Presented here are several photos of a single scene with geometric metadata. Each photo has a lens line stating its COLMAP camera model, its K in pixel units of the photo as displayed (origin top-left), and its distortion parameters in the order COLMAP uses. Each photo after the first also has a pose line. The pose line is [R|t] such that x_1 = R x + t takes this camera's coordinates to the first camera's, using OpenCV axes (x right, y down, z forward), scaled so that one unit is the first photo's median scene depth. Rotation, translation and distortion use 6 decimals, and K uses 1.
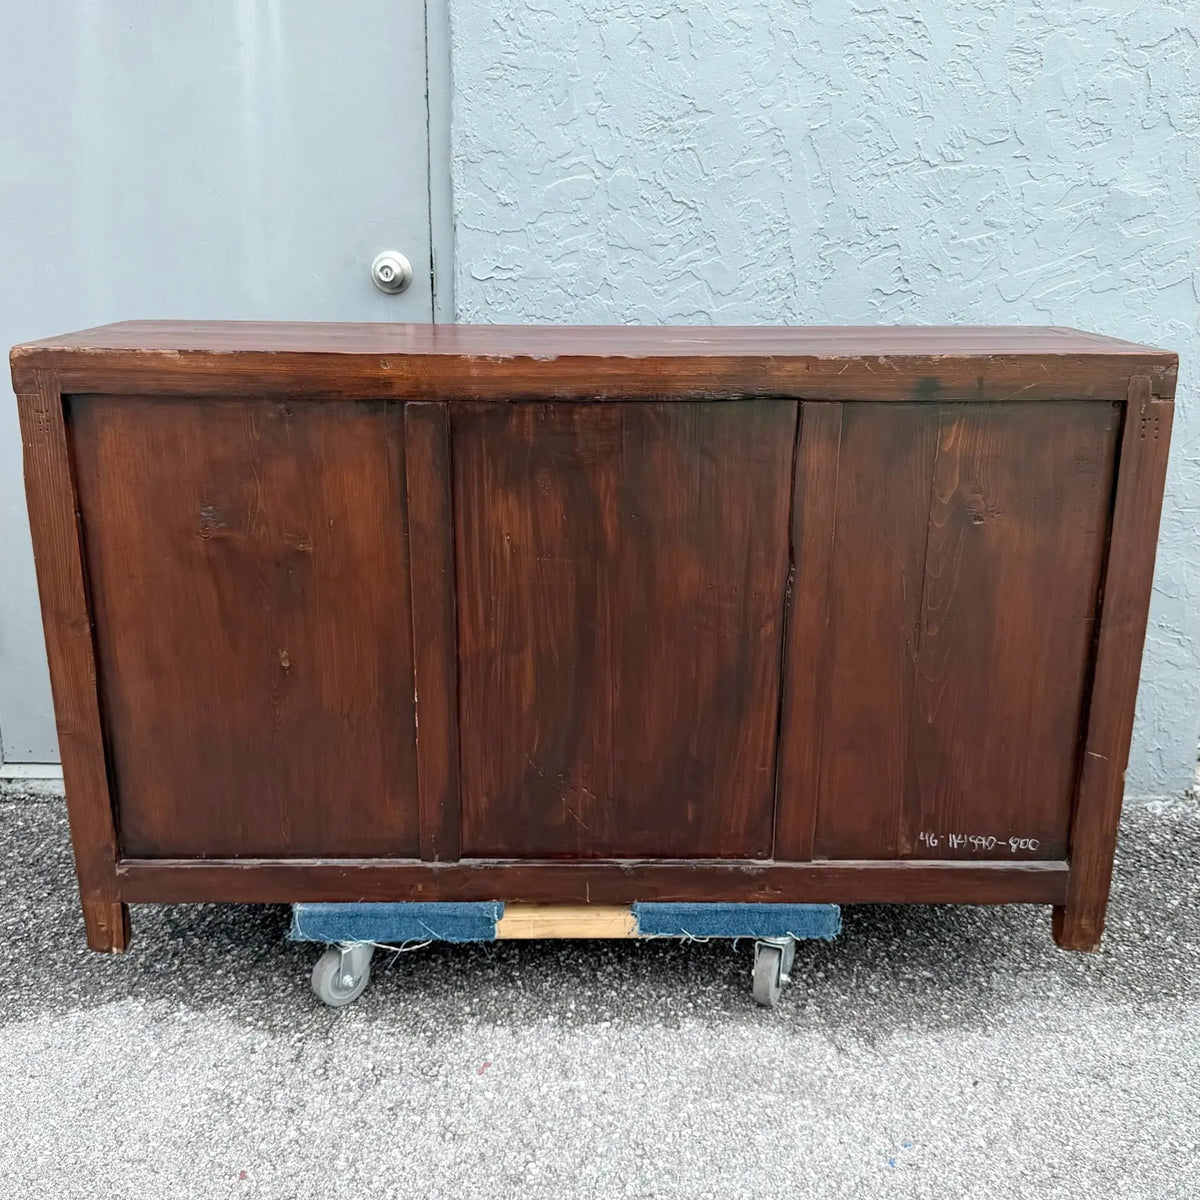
lens RADIAL K [[1267.0, 0, 605.4], [0, 1267.0, 625.4], [0, 0, 1]] dist [0.246564, -0.651190]
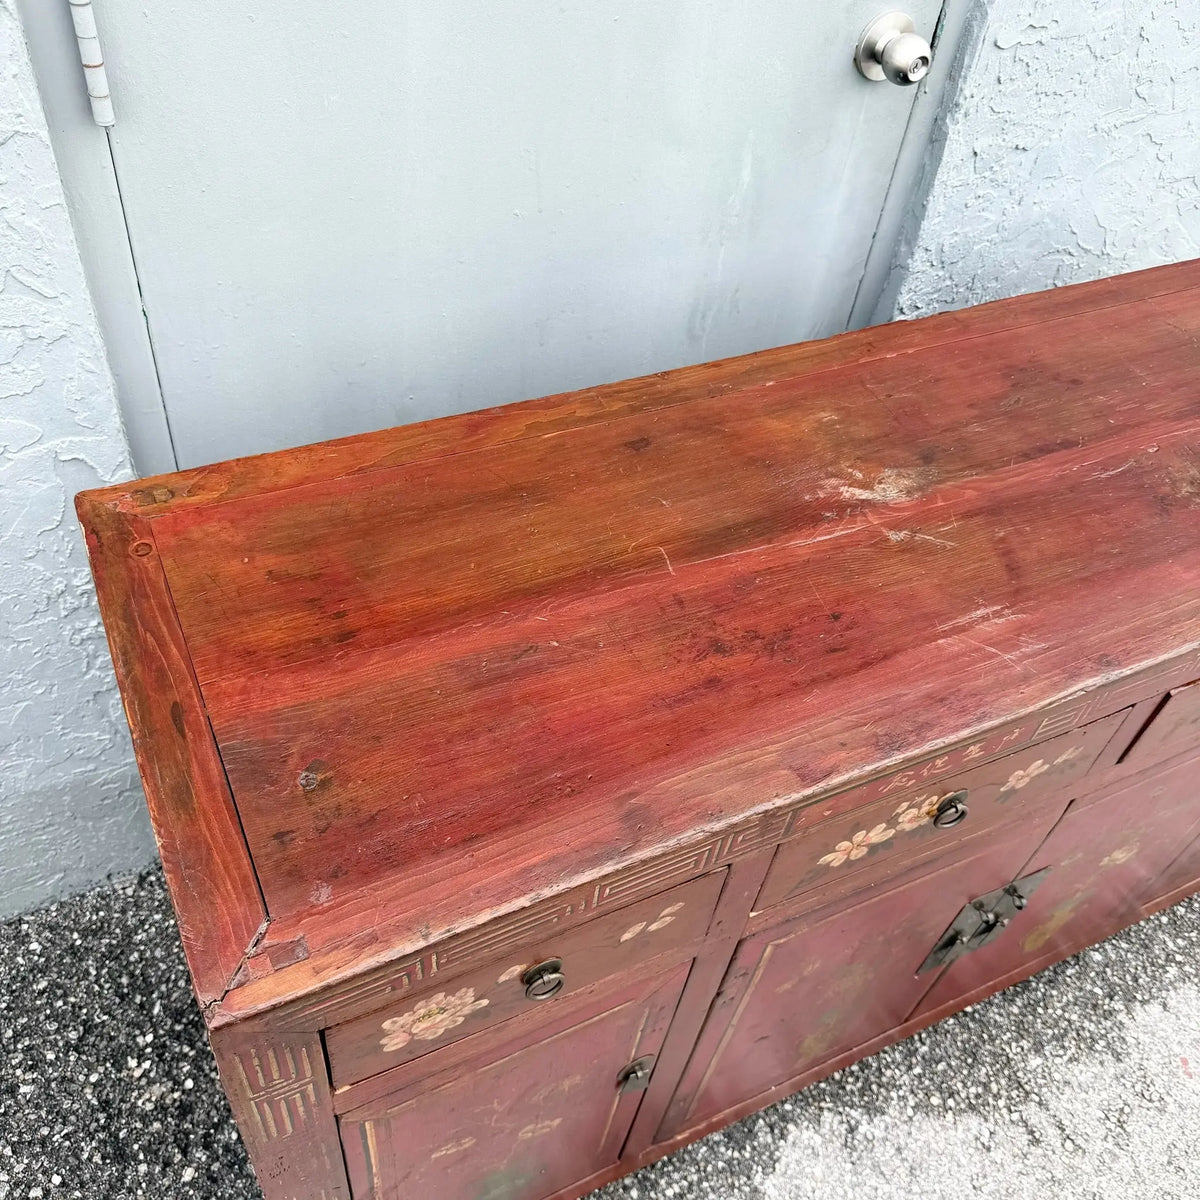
lens RADIAL K [[1145.4, 0, 604.6], [0, 1145.4, 594.1], [0, 0, 1]] dist [0.054797, -0.112010]
pose [[0.887865, -0.271628, 0.371367, -0.567501], [0.037576, 0.847249, 0.529865, -0.356410], [-0.458566, -0.456495, 0.762450, 0.547054]]
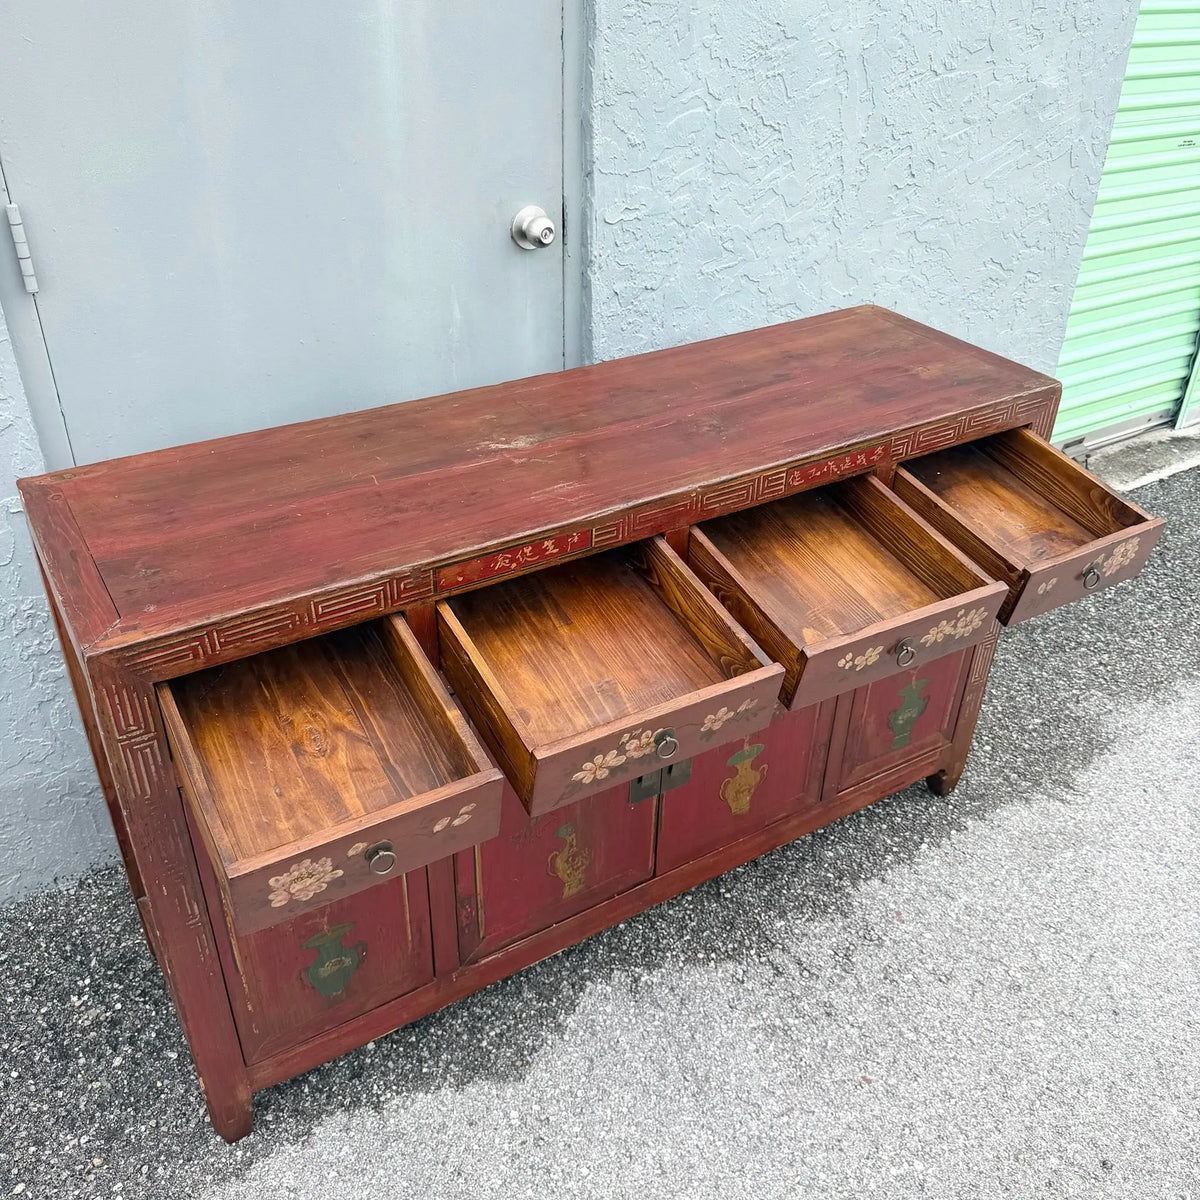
lens RADIAL K [[1130.0, 0, 600.0], [0, 1130.0, 600.0], [0, 0, 1]] dist [0.123963, -0.246157]
pose [[0.842324, -0.283257, 0.458536, -0.611634], [0.148227, 0.939702, 0.308202, -0.274609], [-0.518188, -0.191638, 0.833520, 0.208332]]
